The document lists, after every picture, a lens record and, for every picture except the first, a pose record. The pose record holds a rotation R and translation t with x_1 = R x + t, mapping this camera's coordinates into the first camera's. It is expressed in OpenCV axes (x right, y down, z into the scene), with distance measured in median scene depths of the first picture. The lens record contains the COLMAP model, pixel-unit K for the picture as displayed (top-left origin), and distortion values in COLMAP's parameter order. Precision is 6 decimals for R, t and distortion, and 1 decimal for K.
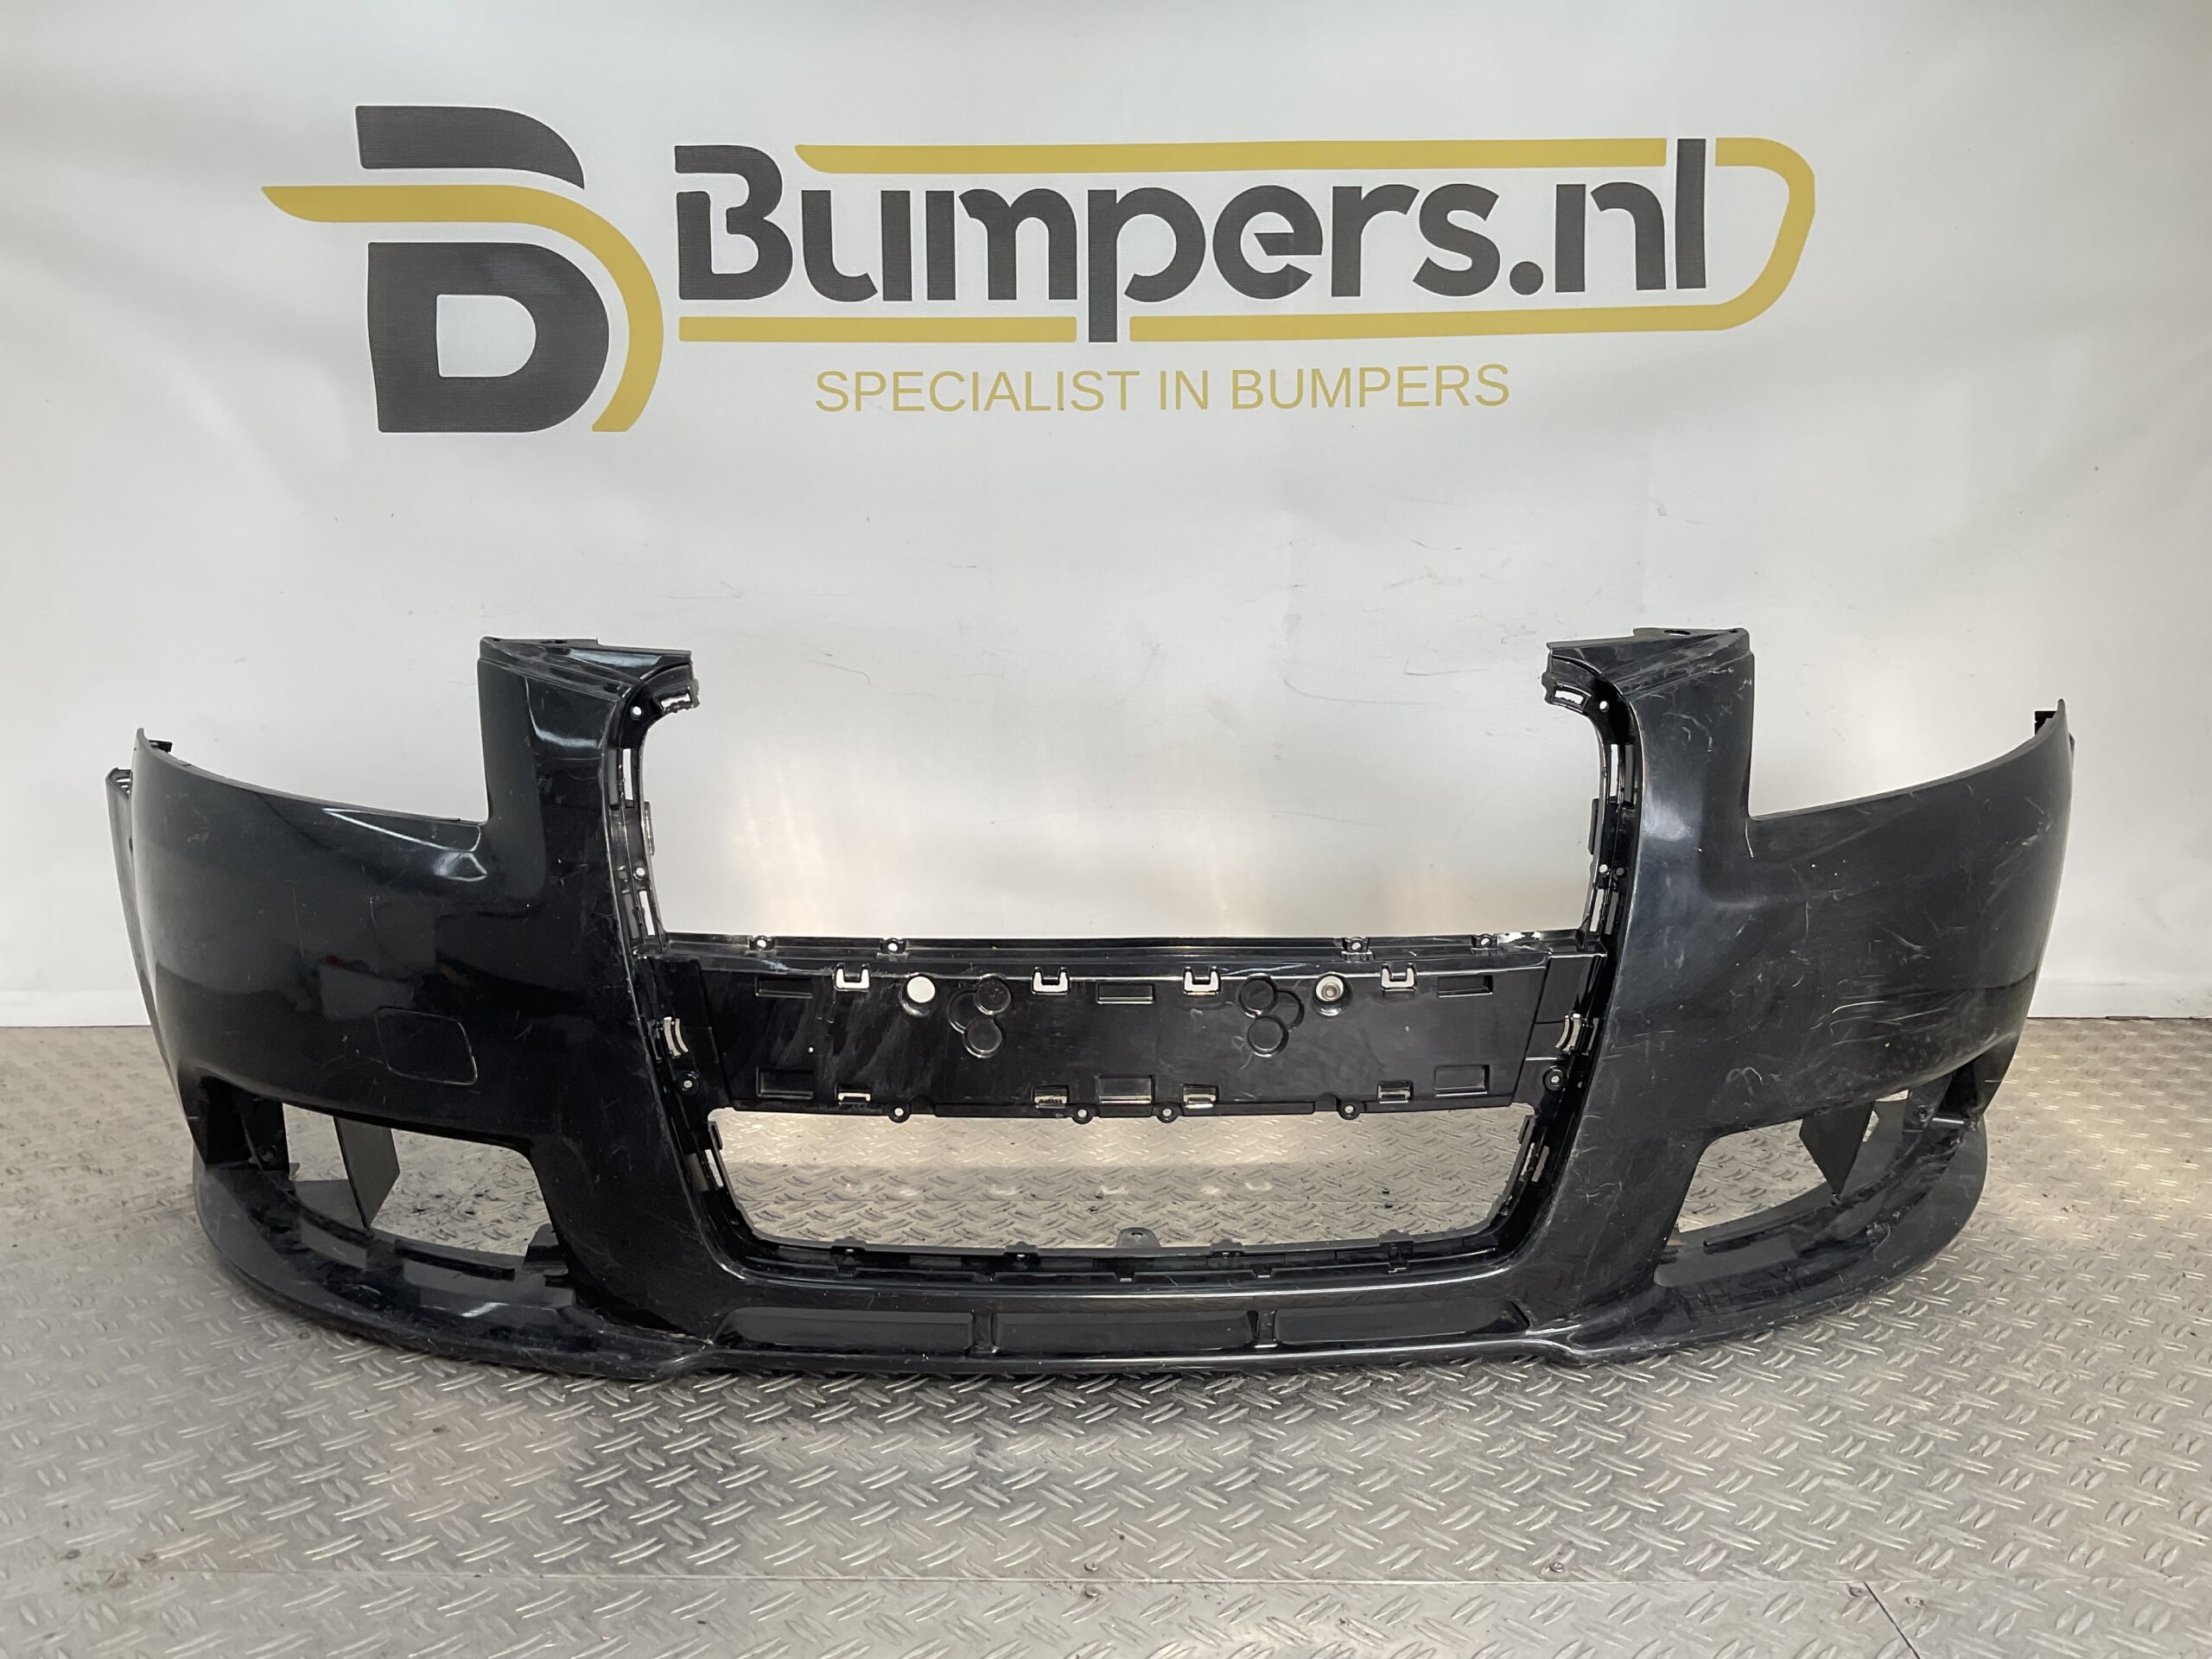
lens RADIAL K [[1841.5, 0, 1109.7], [0, 1841.5, 831.4], [0, 0, 1]] dist [0.084129, -0.166673]
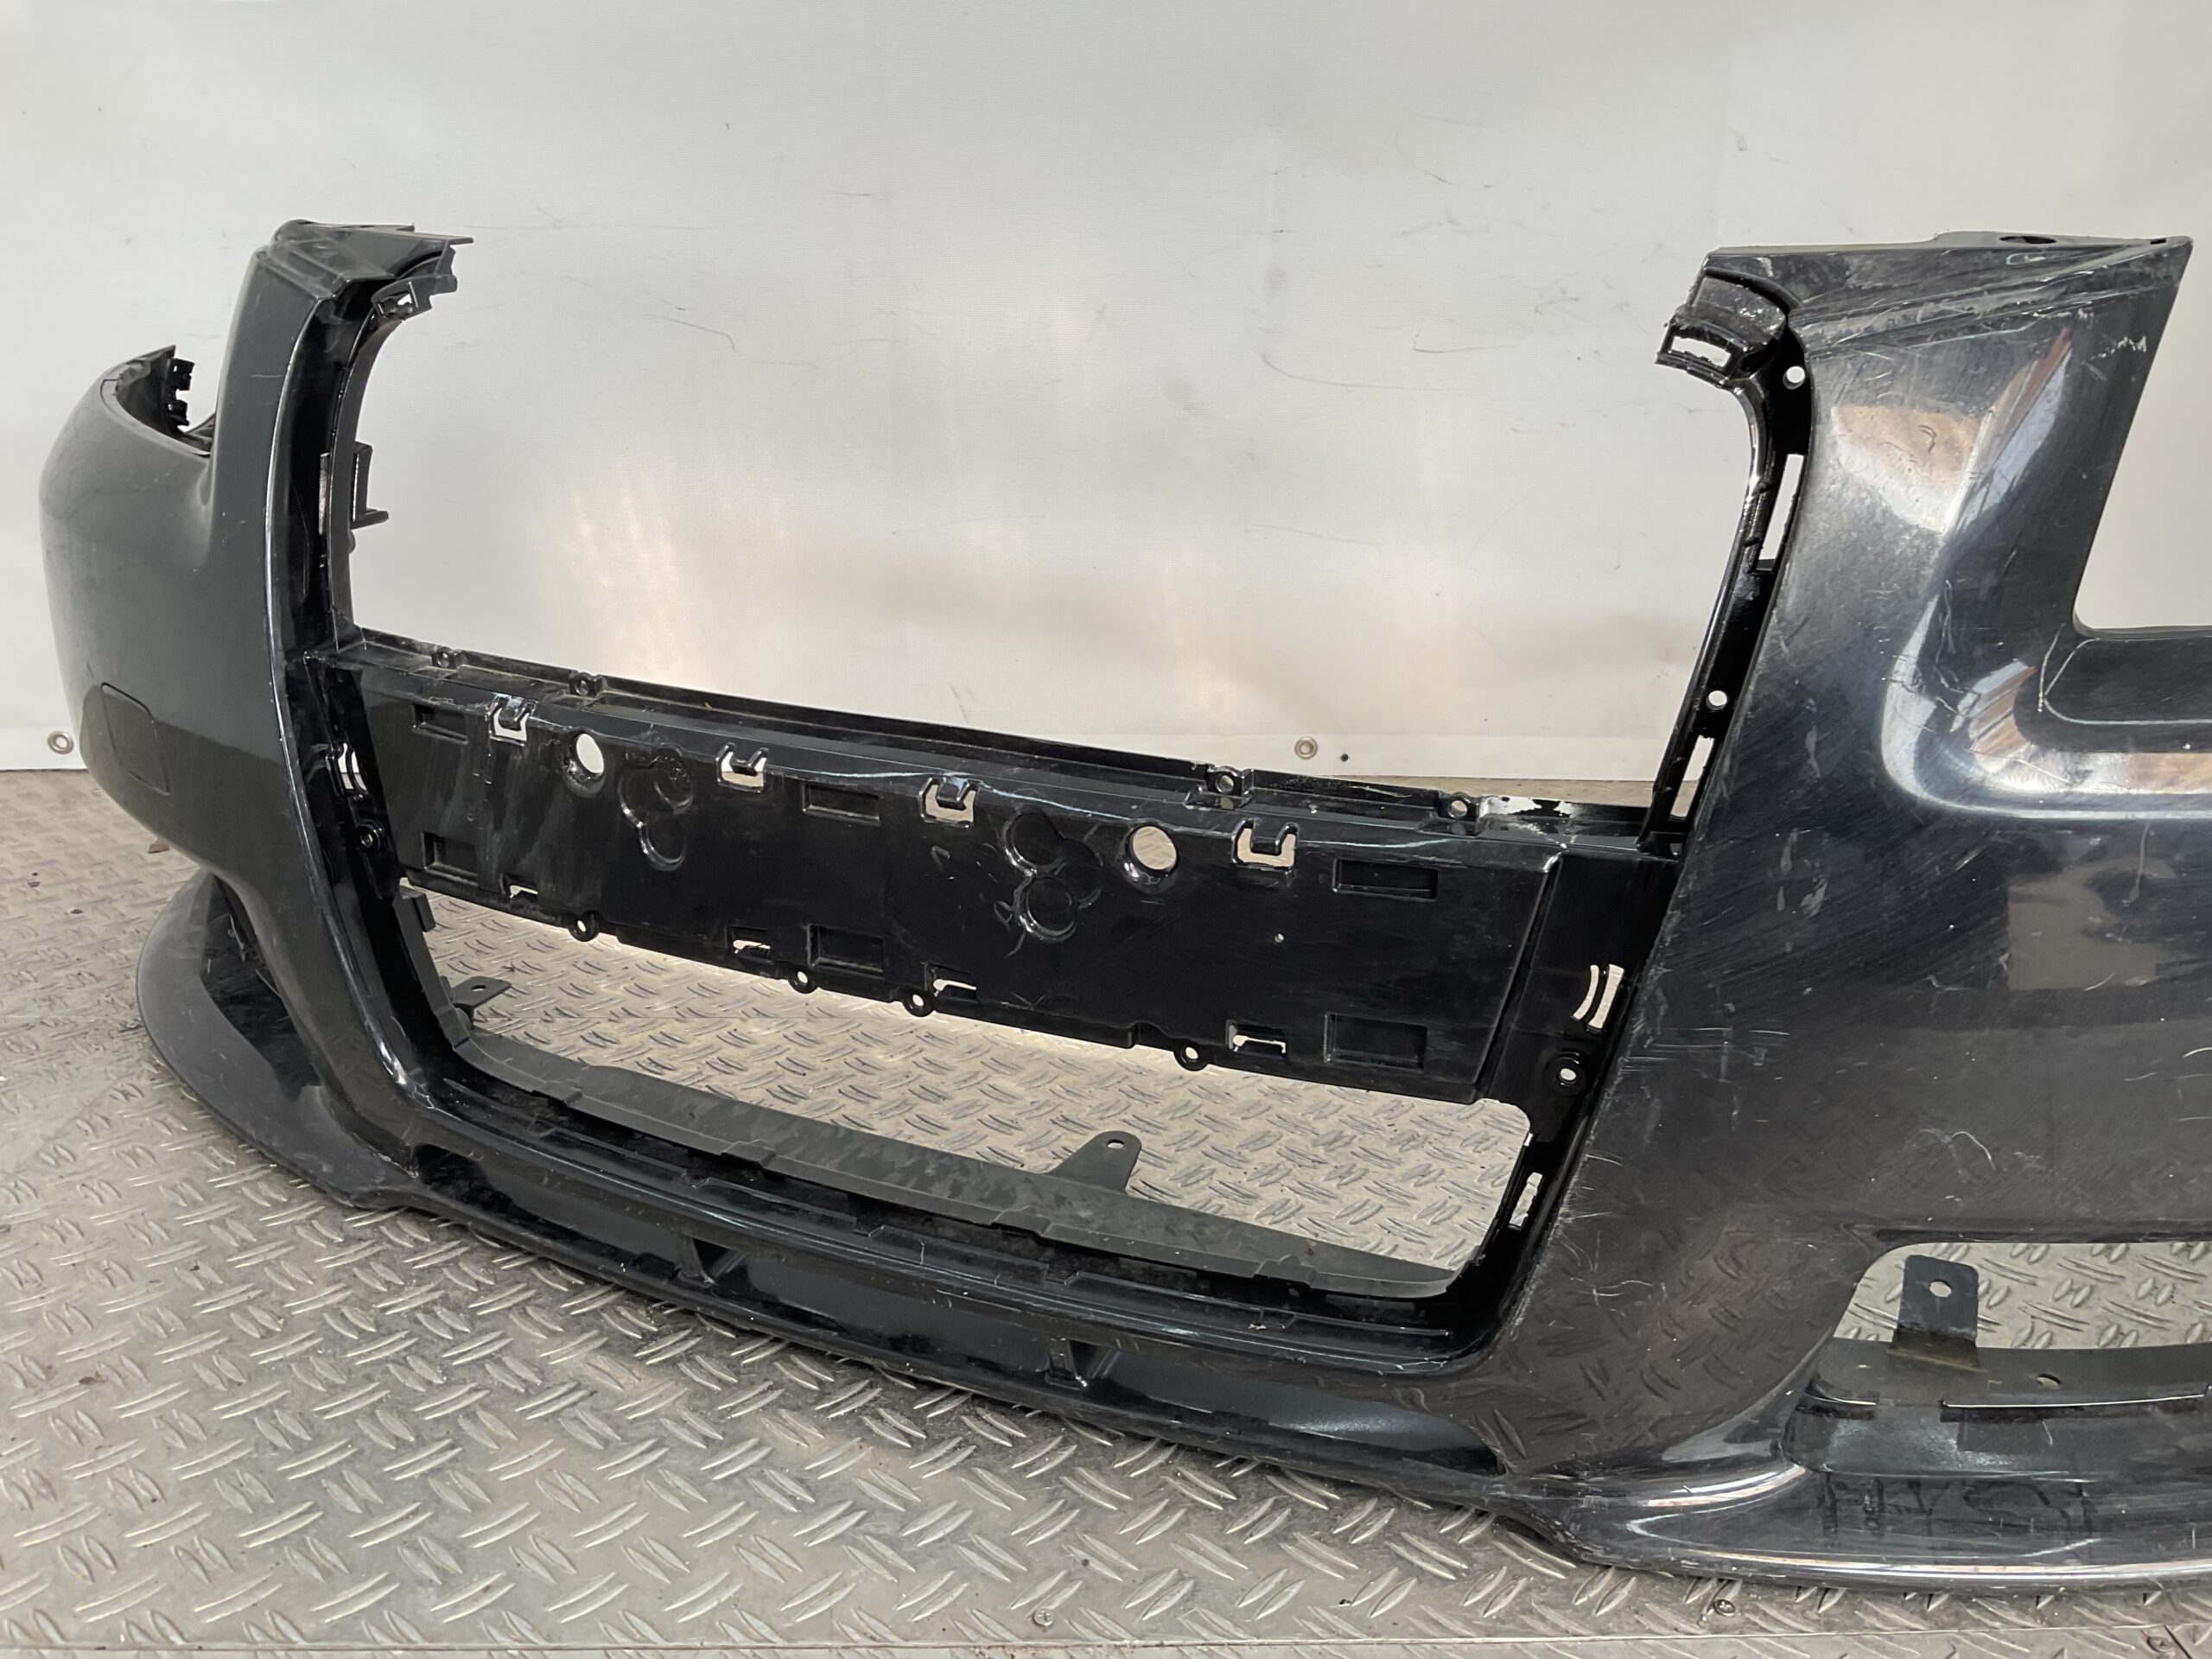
lens RADIAL K [[1841.5, 0, 1111.0], [0, 1841.5, 831.7], [0, 0, 1]] dist [0.084129, -0.166673]
pose [[0.998547, 0.006960, 0.053434, -0.019550], [-0.014382, 0.990075, 0.139804, 0.017757], [-0.051930, -0.140370, 0.988736, 0.318415]]
